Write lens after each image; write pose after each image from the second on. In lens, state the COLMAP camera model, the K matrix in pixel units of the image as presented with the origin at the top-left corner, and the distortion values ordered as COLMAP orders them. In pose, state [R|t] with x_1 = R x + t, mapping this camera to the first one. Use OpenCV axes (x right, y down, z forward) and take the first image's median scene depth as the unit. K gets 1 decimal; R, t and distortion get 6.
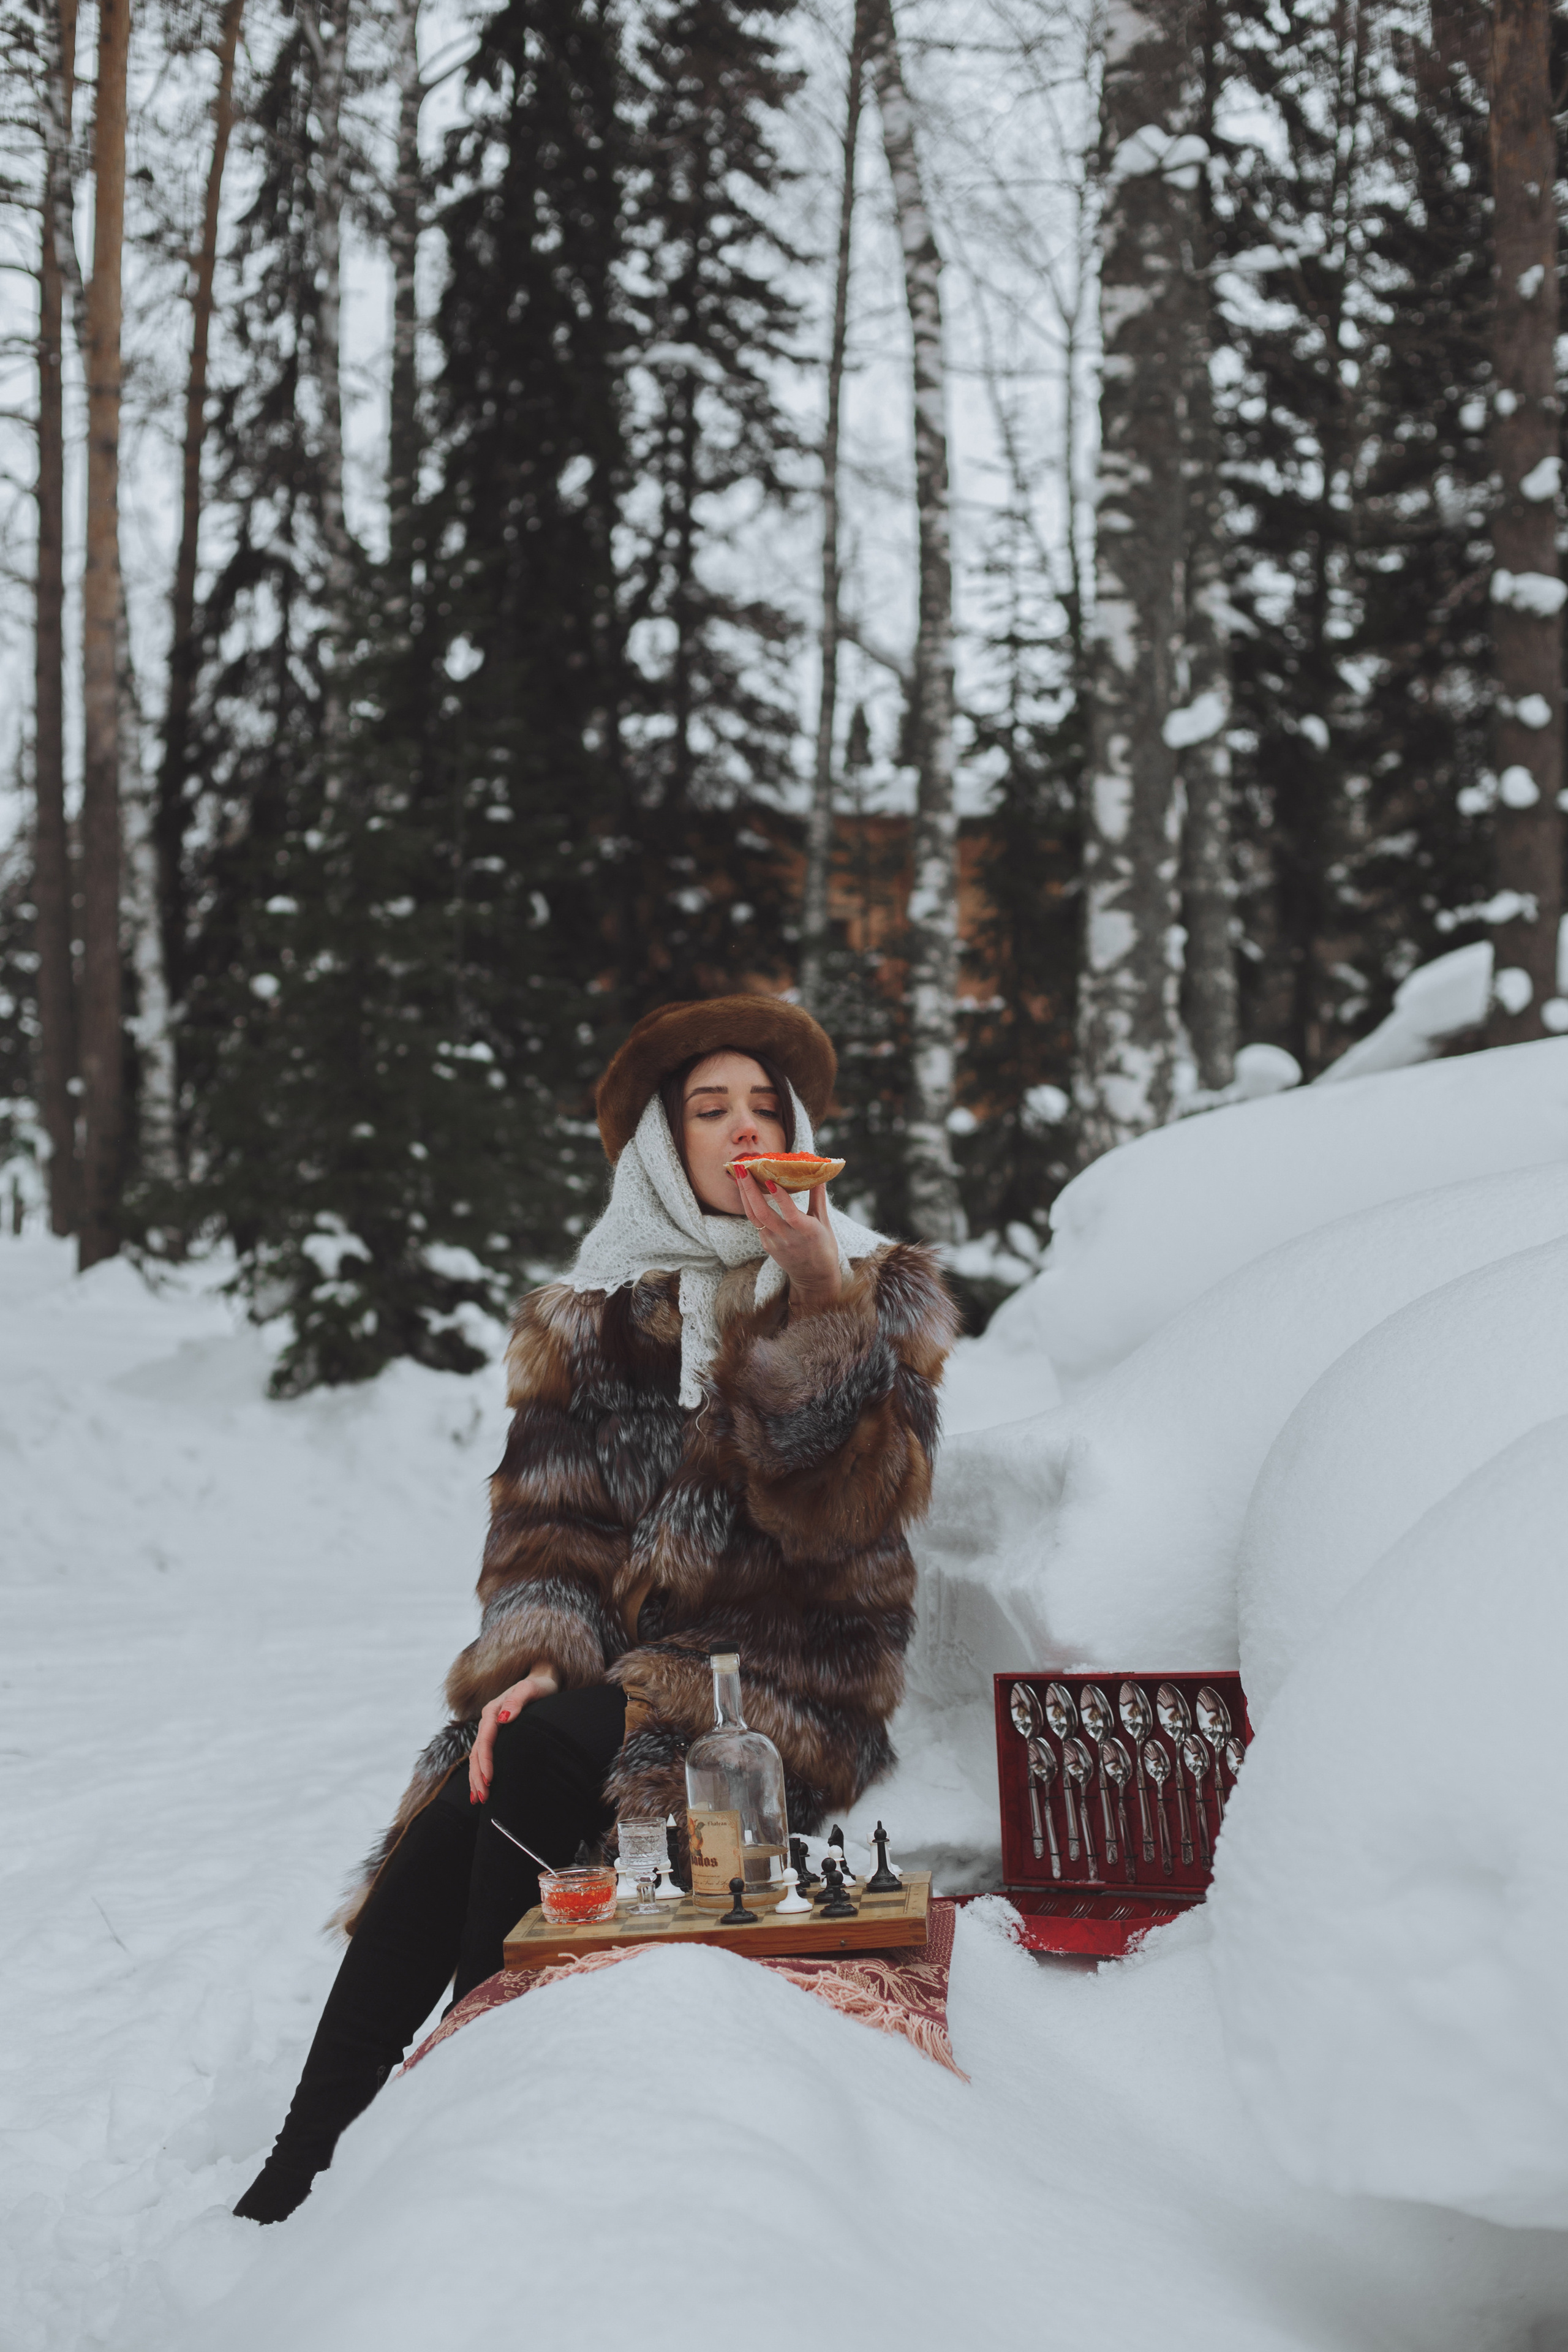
lens RADIAL K [[3476.7, 0, 784.0], [0, 3476.7, 1176.0], [0, 0, 1]] dist [-0.131913, 0.167299]
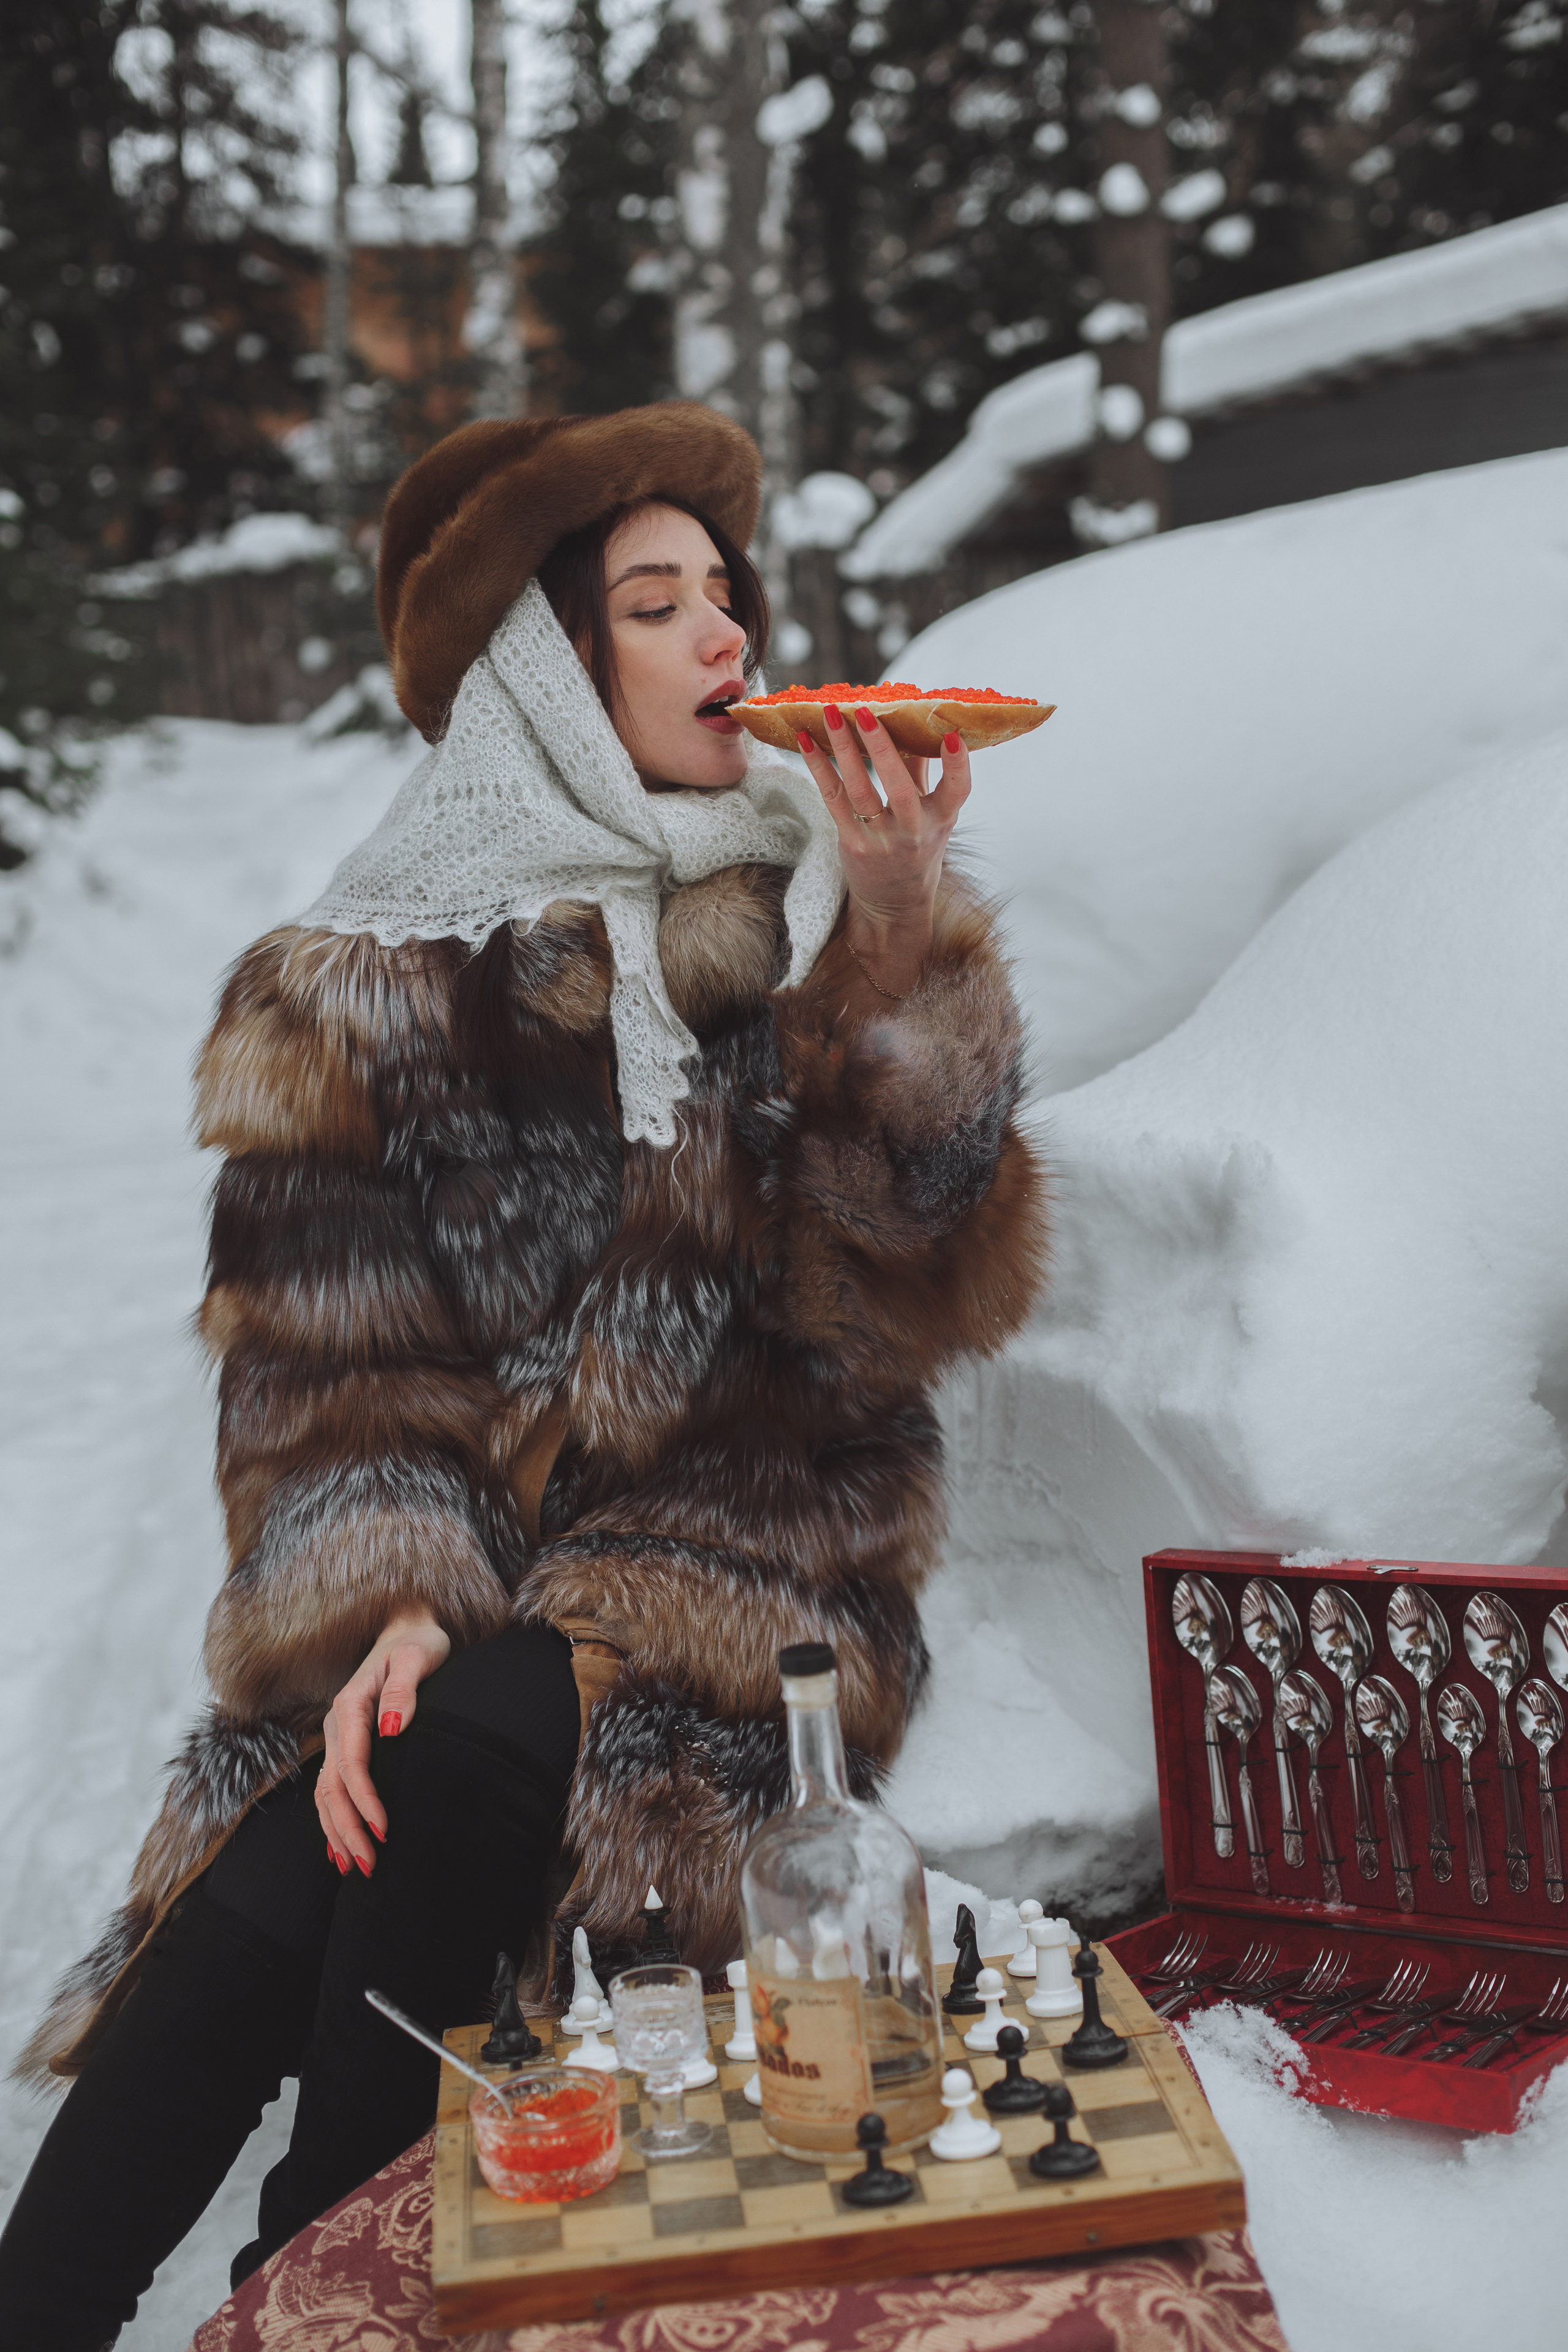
lens RADIAL K [[3476.7, 0, 784.0], [0, 3476.7, 1176.0], [0, 0, 1]] dist [-0.131913, 0.167299]
pose [[0.989887, -0.045039, 0.134522, -0.070454], [0.022961, 0.986626, 0.161375, -0.016006], [-0.139991, -0.156654, 0.977682, 0.405342]]
